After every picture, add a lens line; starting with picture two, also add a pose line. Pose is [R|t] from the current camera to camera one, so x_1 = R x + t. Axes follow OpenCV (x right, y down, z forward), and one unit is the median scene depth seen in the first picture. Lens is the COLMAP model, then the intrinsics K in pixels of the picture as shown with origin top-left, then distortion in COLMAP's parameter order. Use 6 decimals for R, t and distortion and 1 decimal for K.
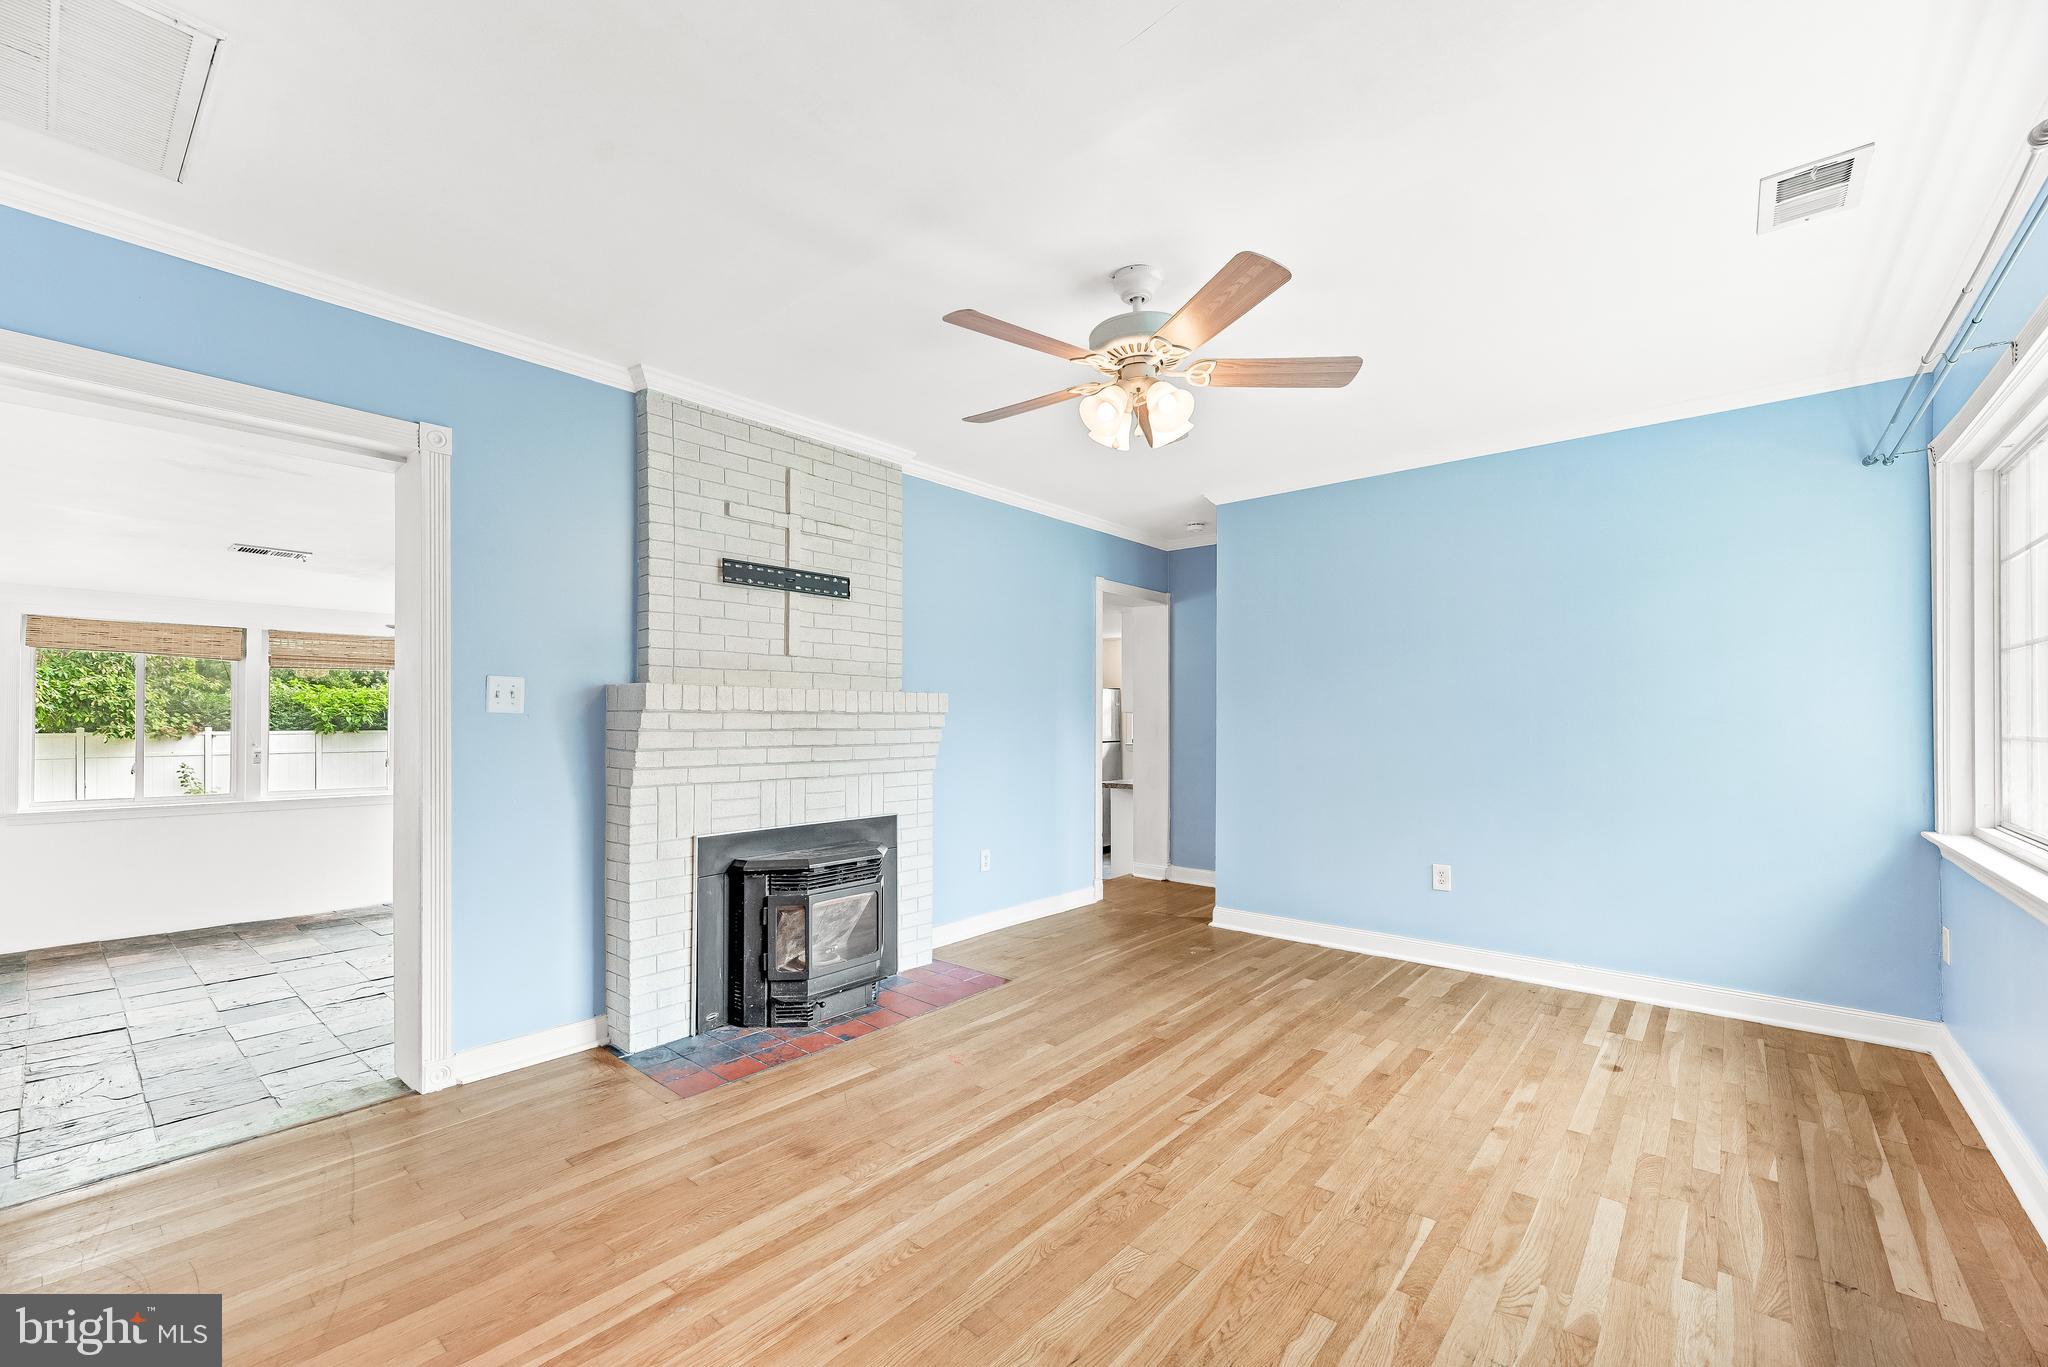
lens RADIAL K [[844.0, 0, 1014.4], [0, 844.0, 710.4], [0, 0, 1]] dist [0.001517, -0.000526]
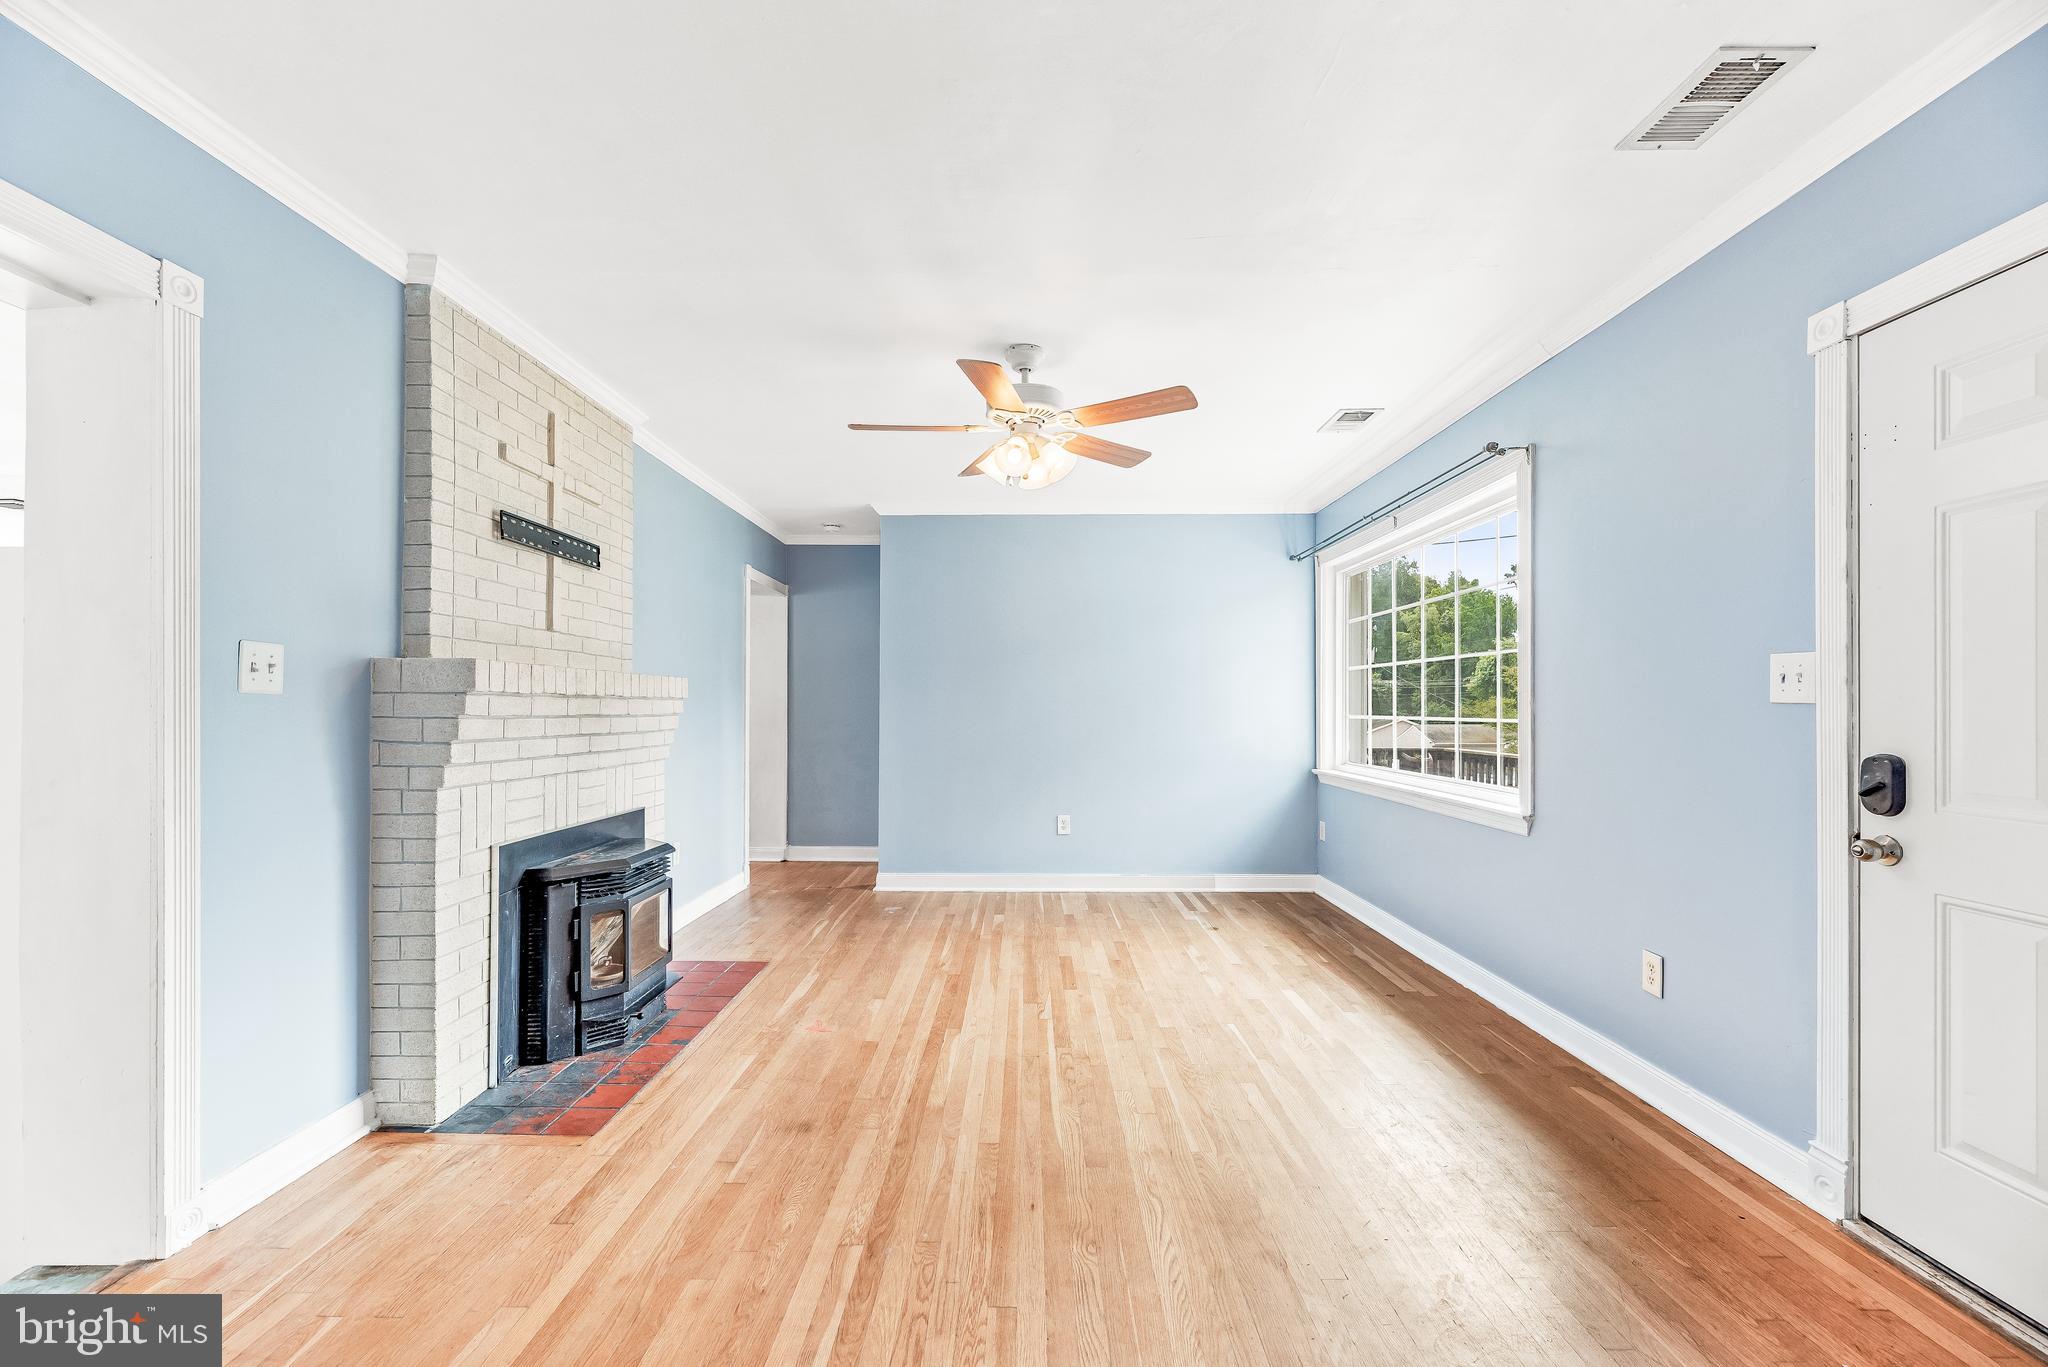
lens RADIAL K [[838.7, 0, 1022.6], [0, 838.7, 699.7], [0, 0, 1]] dist [0.000266, -0.000114]
pose [[0.762290, 0.007270, 0.647195, -0.504441], [-0.007910, 0.999967, -0.001916, 0.003917], [-0.647188, -0.003659, 0.762322, 0.039976]]
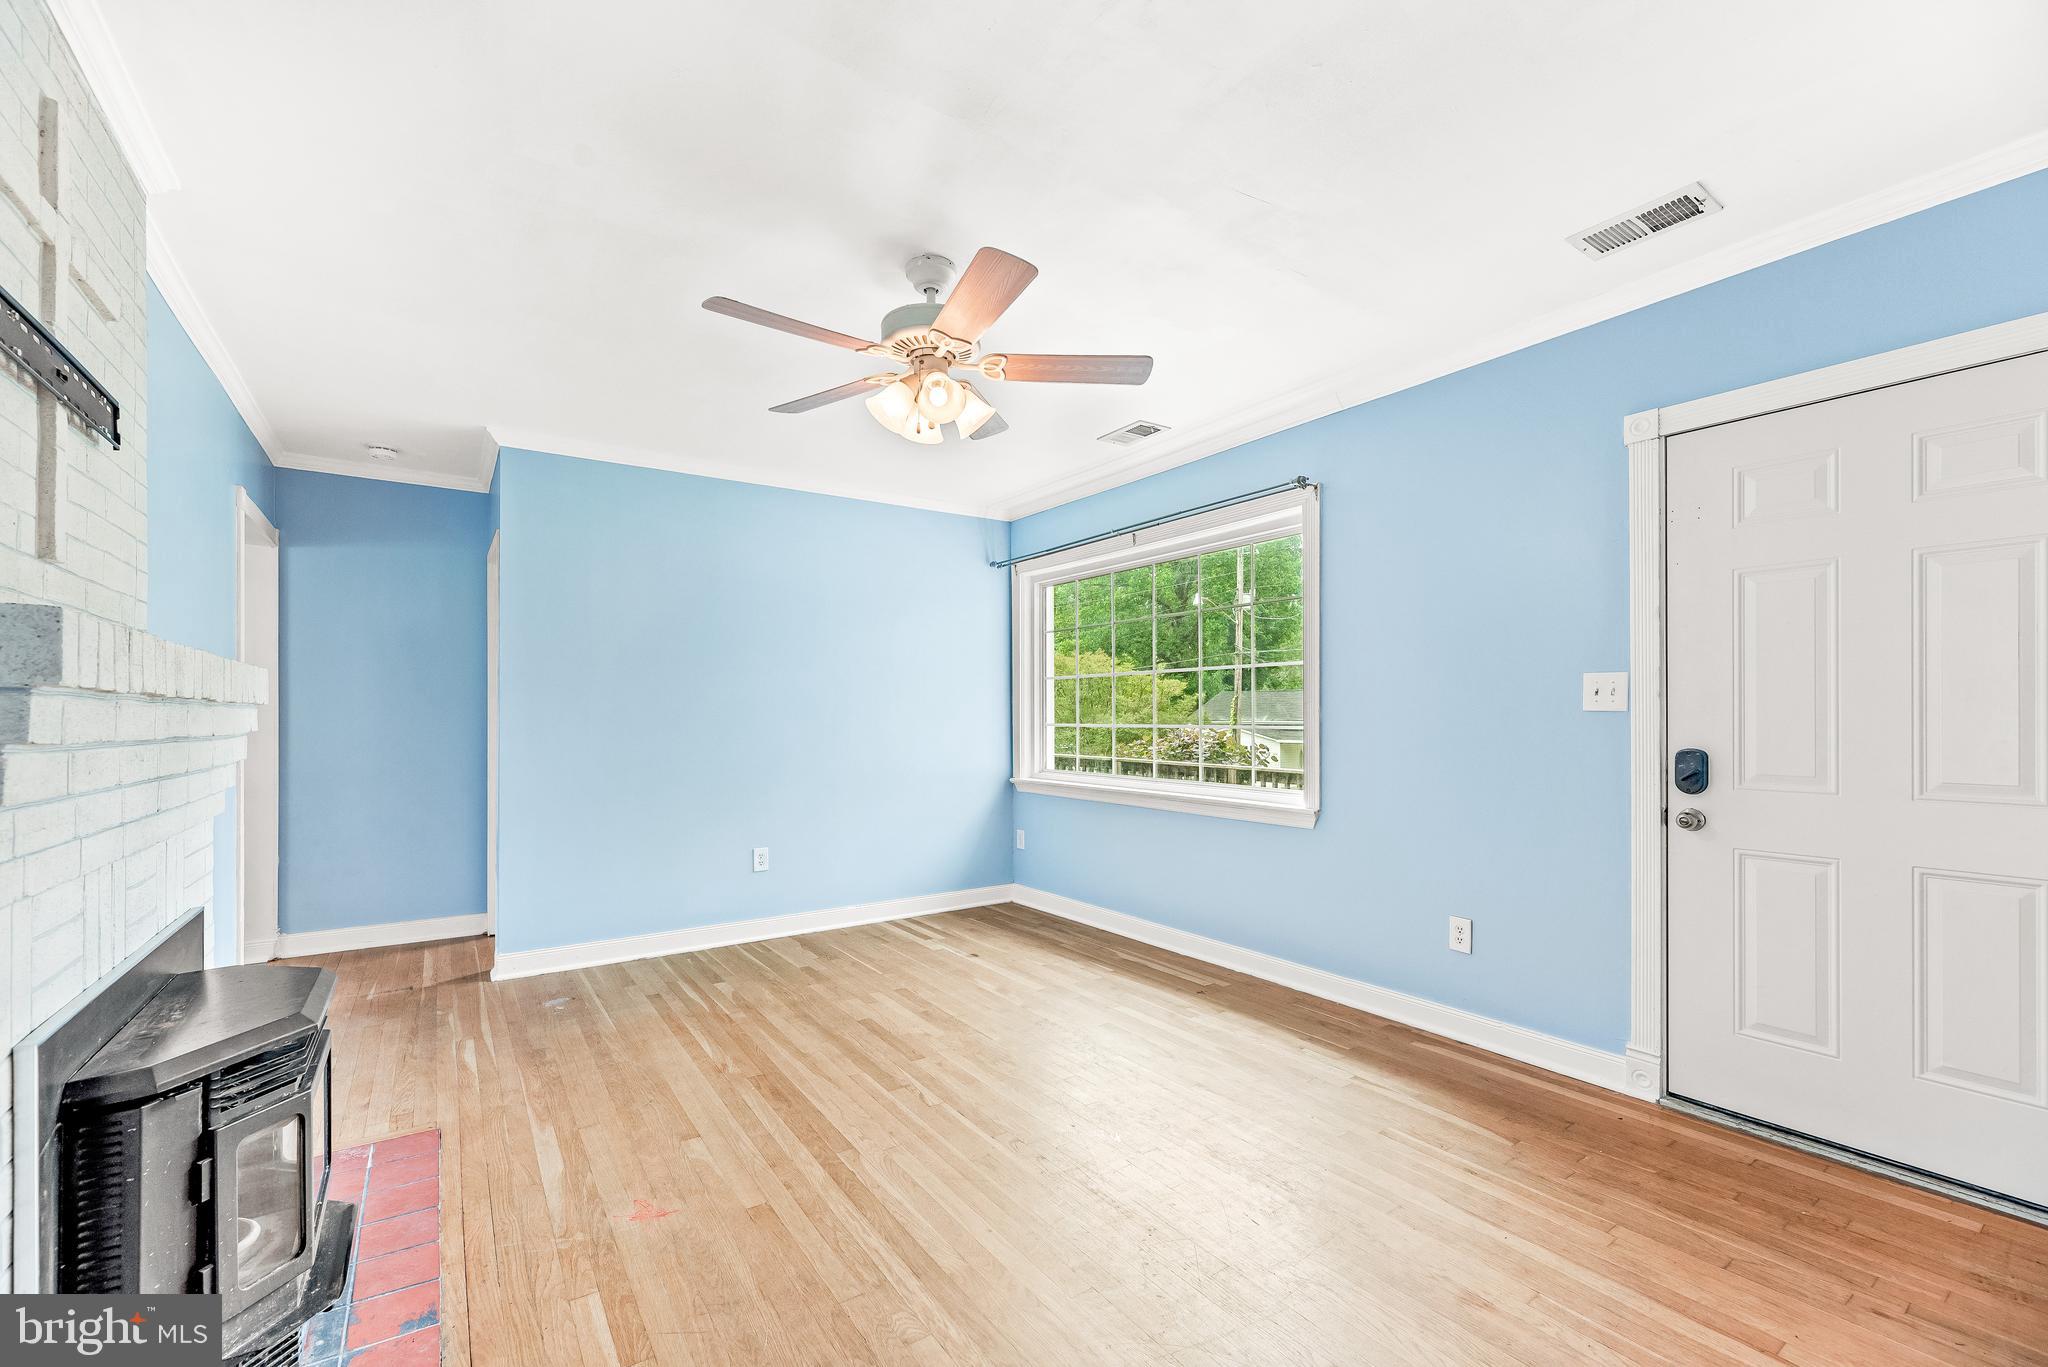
lens RADIAL K [[844.0, 0, 1014.4], [0, 844.0, 710.4], [0, 0, 1]] dist [0.001517, -0.000526]
pose [[0.254857, 0.005662, 0.966962, -0.600244], [-0.005960, 0.999973, -0.004284, 0.006838], [-0.966960, -0.004671, 0.254883, 0.497818]]
